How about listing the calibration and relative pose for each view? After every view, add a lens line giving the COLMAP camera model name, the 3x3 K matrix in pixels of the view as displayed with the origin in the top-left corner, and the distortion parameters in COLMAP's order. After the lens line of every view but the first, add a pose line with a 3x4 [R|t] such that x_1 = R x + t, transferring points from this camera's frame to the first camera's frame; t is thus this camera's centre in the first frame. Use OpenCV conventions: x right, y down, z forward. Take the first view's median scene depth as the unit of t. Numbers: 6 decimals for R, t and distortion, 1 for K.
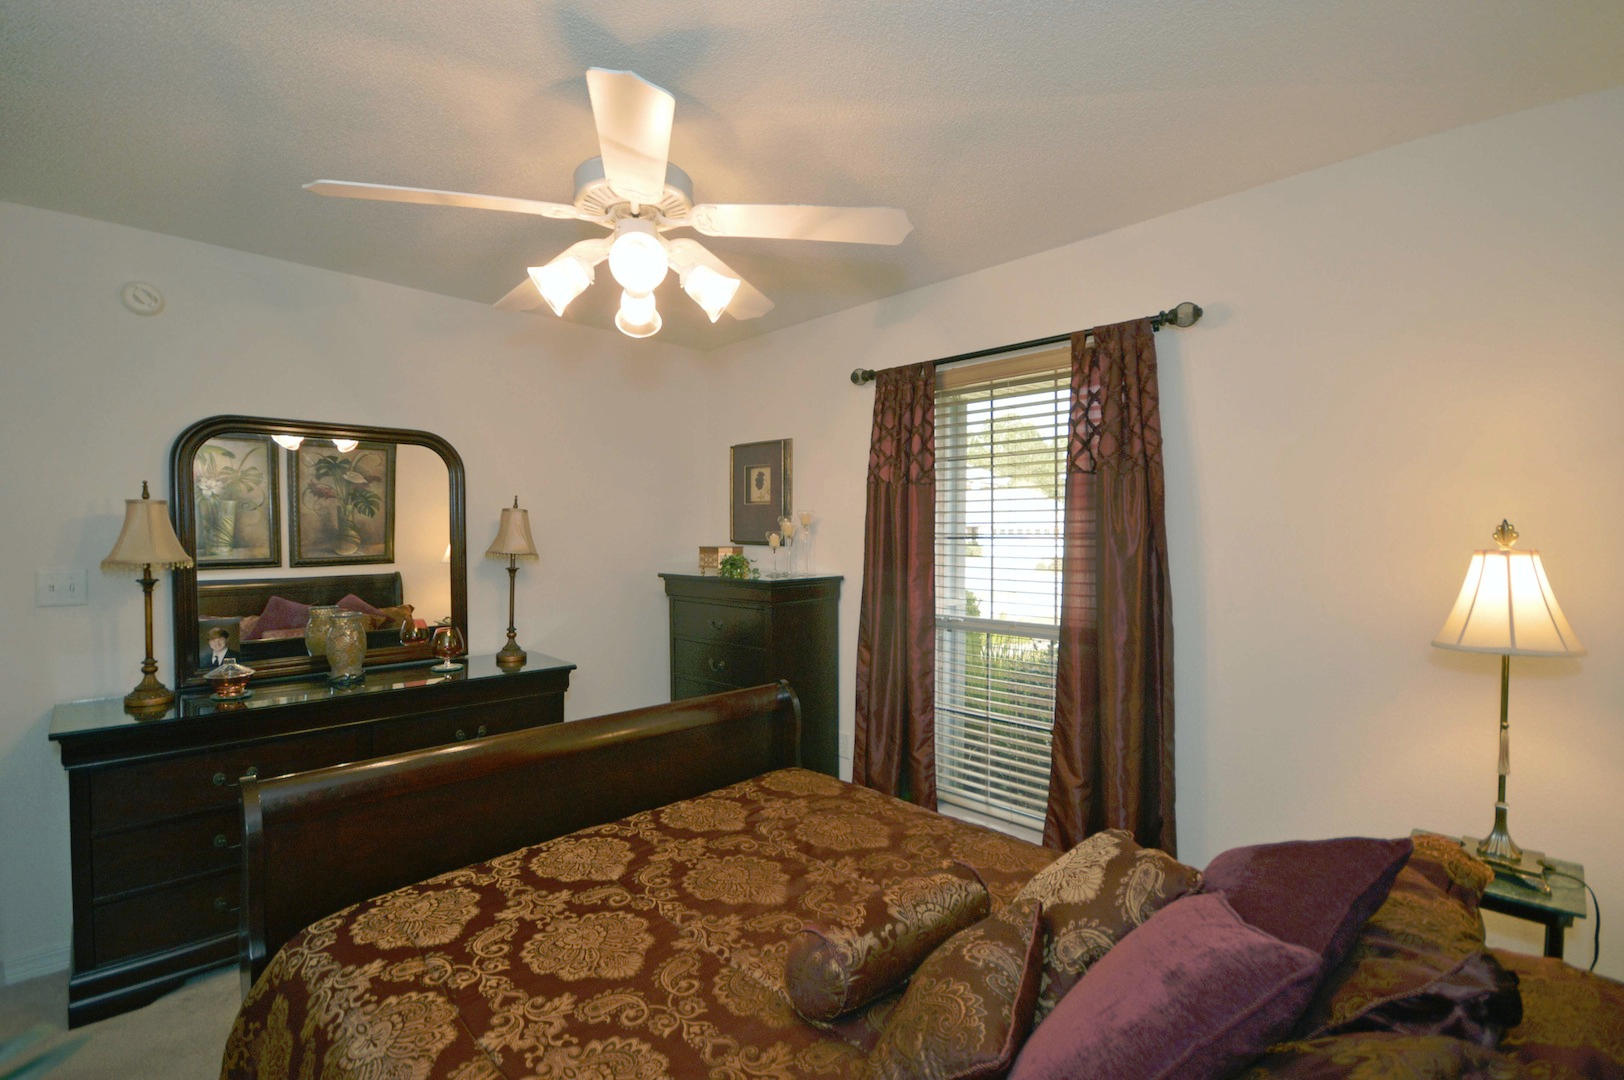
lens RADIAL K [[731.5, 0, 811.9], [0, 731.5, 543.0], [0, 0, 1]] dist [0.000357, 0.000094]
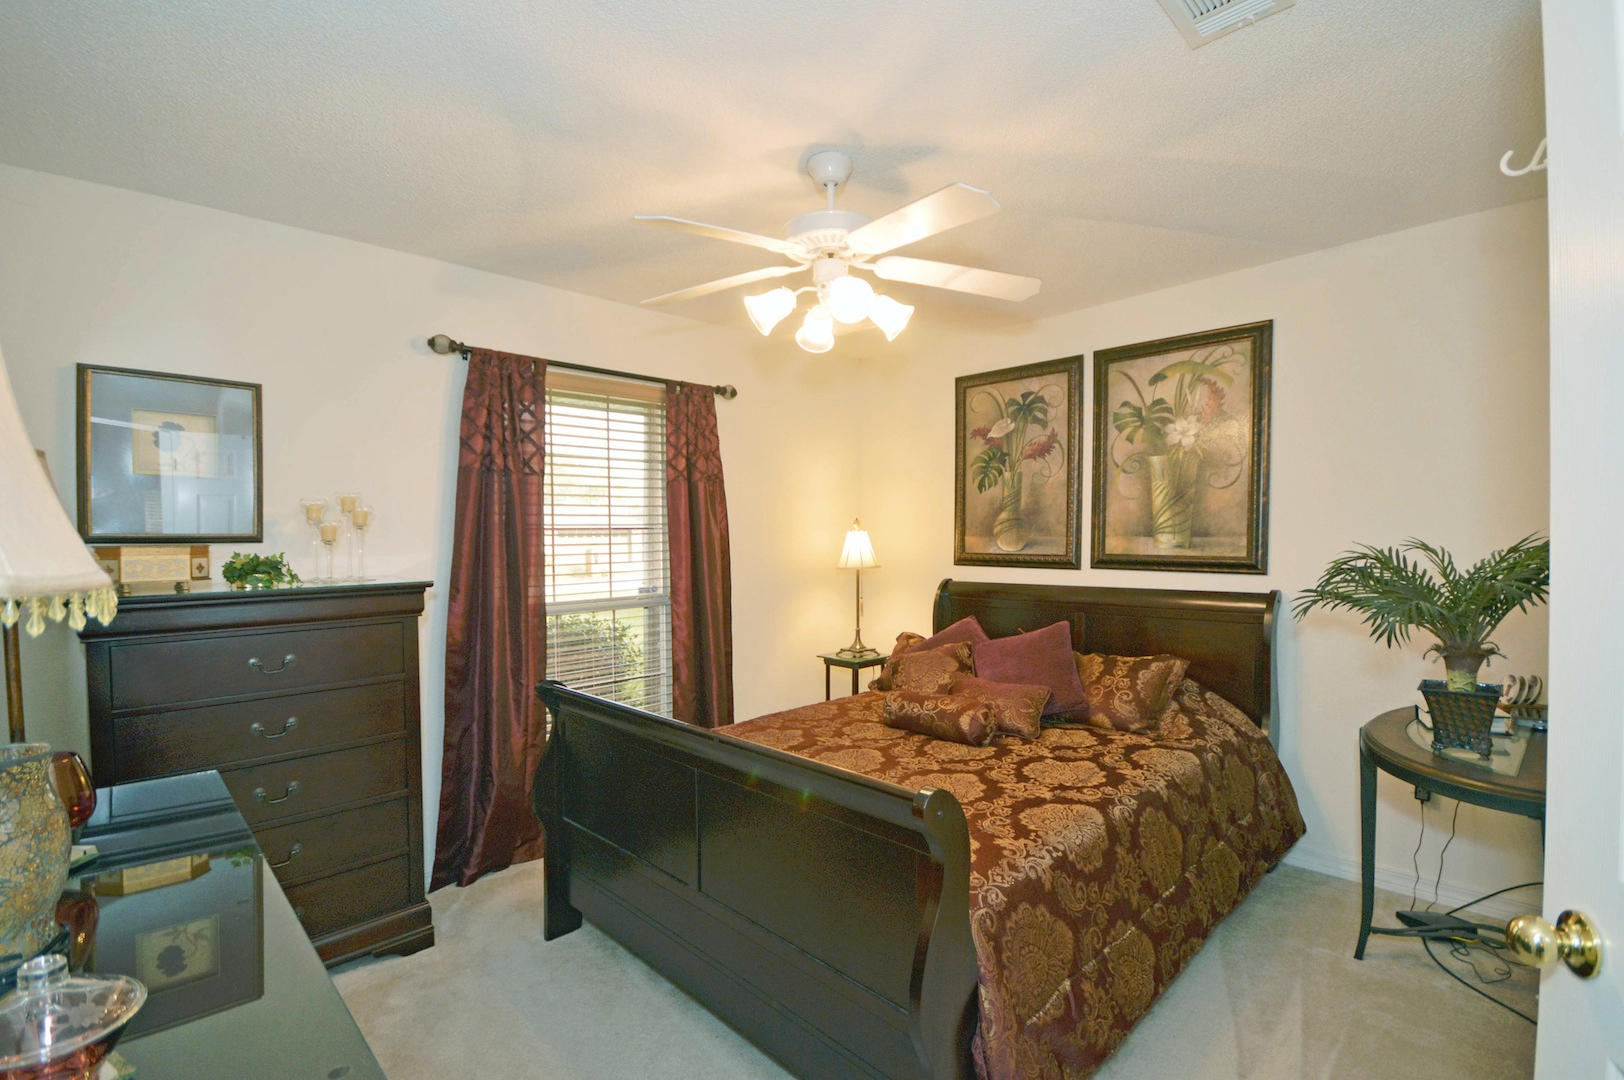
lens RADIAL K [[731.5, 0, 811.9], [0, 731.5, 543.0], [0, 0, 1]] dist [0.000357, 0.000094]
pose [[0.010904, -0.010328, 0.999887, -1.131011], [0.027129, 0.999582, 0.010029, 0.019155], [-0.999572, 0.027017, 0.011180, 0.785110]]
